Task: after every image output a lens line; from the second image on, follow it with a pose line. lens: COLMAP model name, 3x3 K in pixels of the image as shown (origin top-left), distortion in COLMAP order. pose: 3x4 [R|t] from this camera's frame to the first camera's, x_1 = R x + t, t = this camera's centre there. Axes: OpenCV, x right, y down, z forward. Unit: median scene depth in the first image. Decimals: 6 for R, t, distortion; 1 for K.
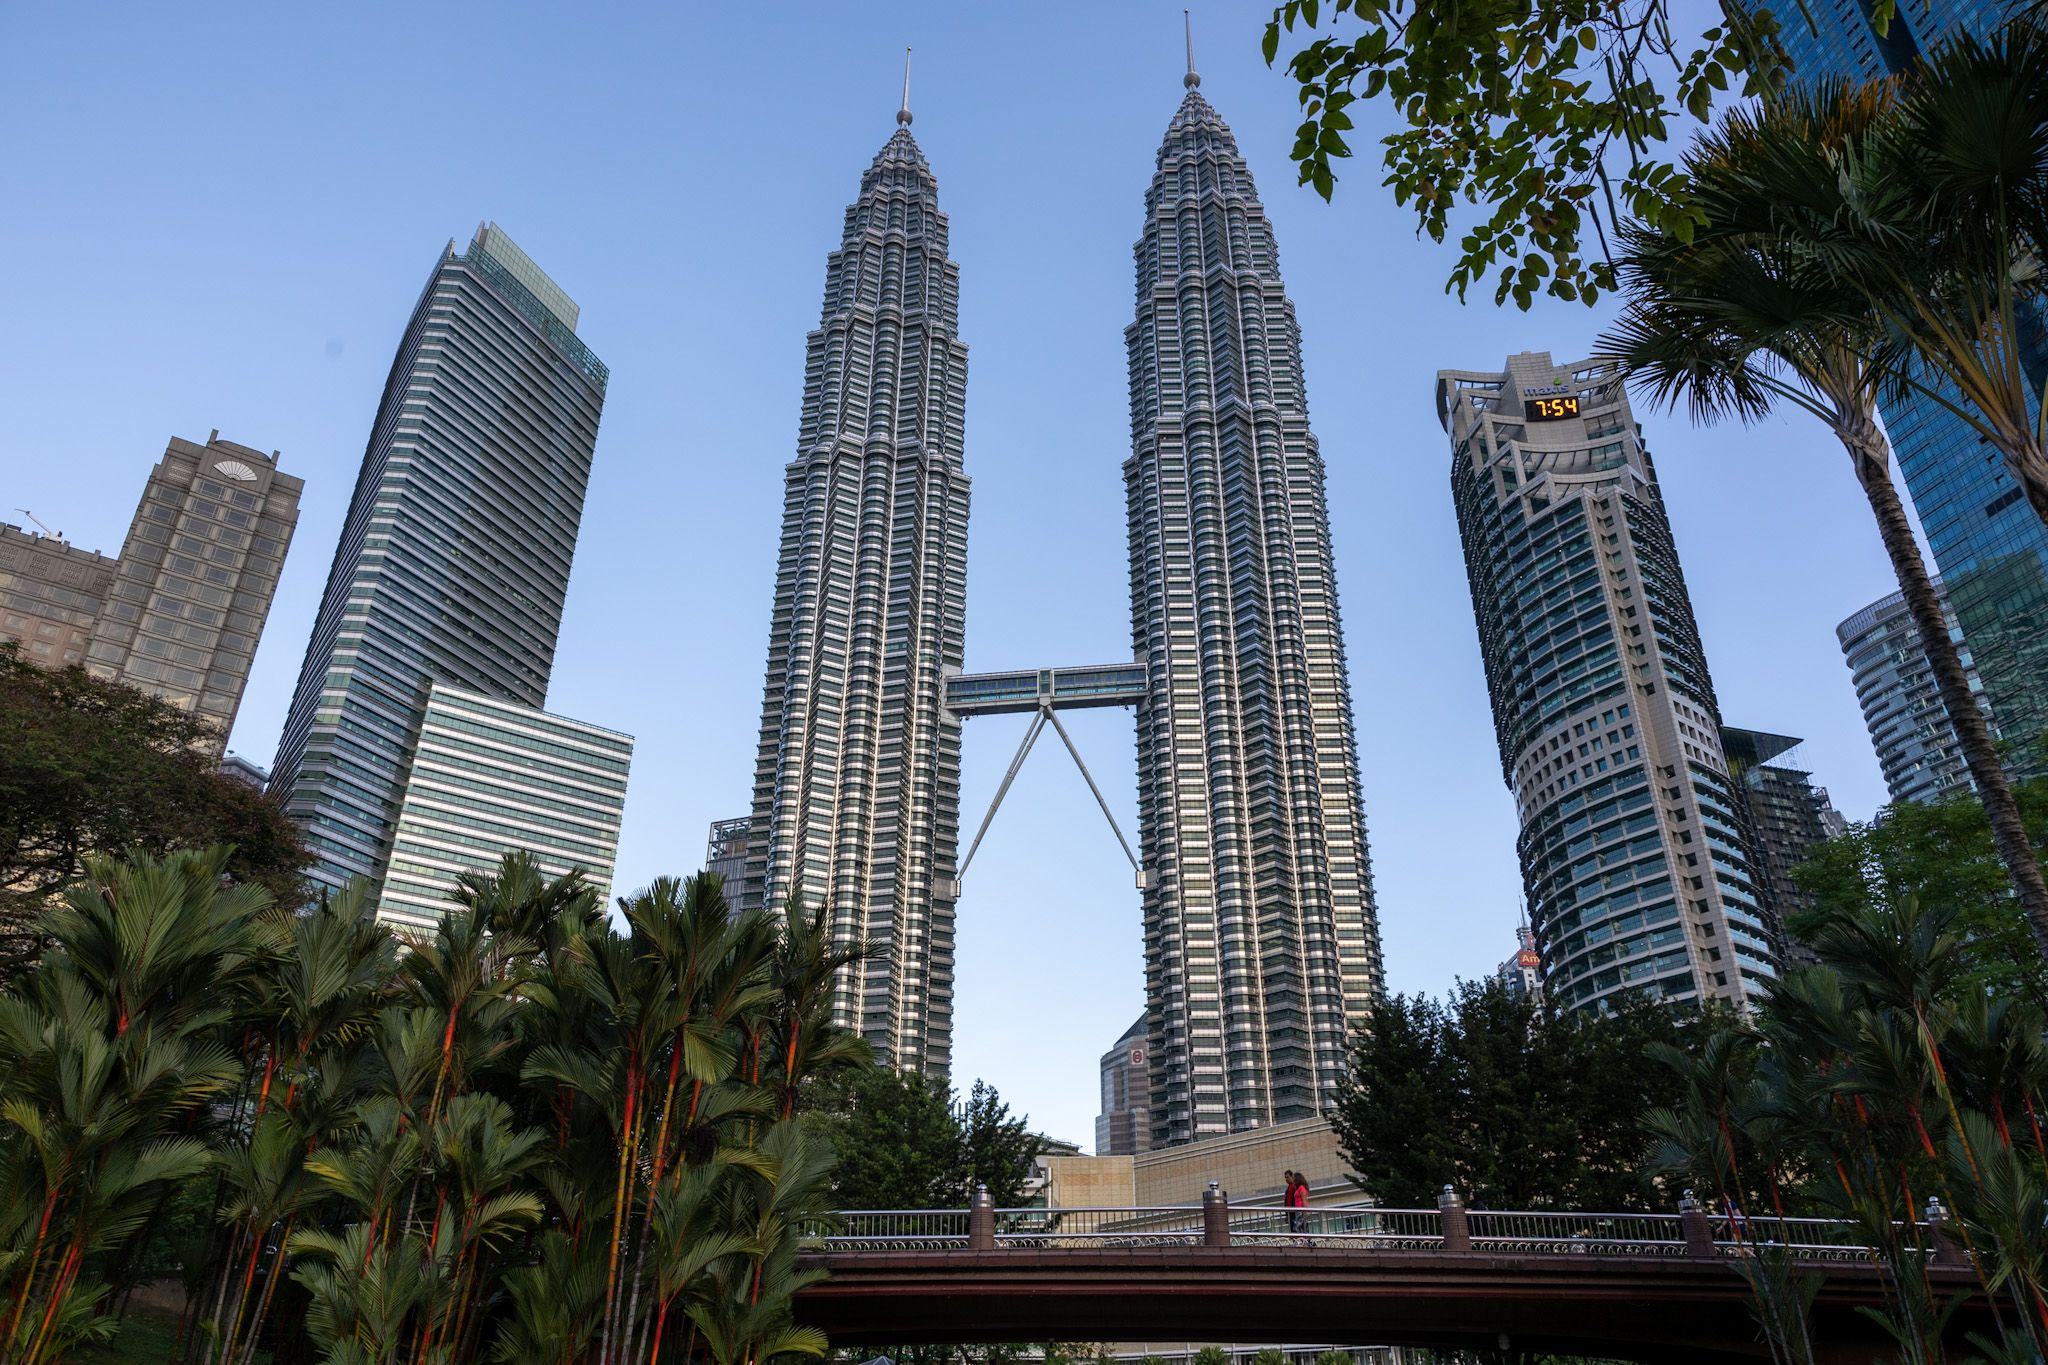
lens RADIAL K [[1328.0, 0, 1024.0], [0, 1328.0, 682.5], [0, 0, 1]] dist [-0.003009, 0.002850]
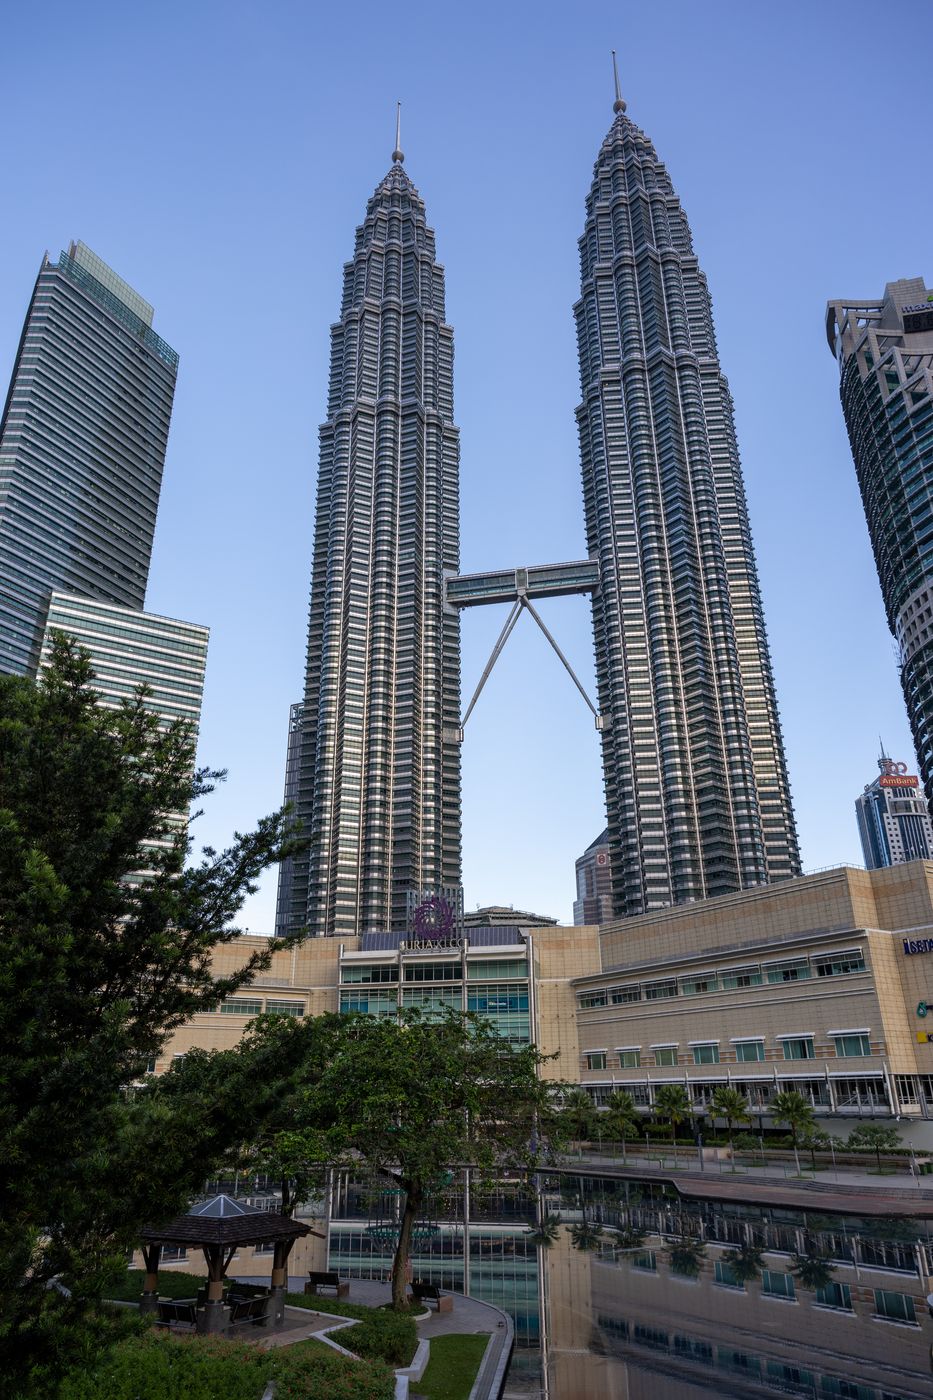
lens RADIAL K [[907.8, 0, 466.5], [0, 907.8, 700.0], [0, 0, 1]] dist [-0.003009, 0.002850]
pose [[0.997511, -0.040574, -0.057673, 0.009676], [0.045740, 0.994774, 0.091282, 0.038282], [0.053668, -0.093693, 0.994154, 0.101456]]
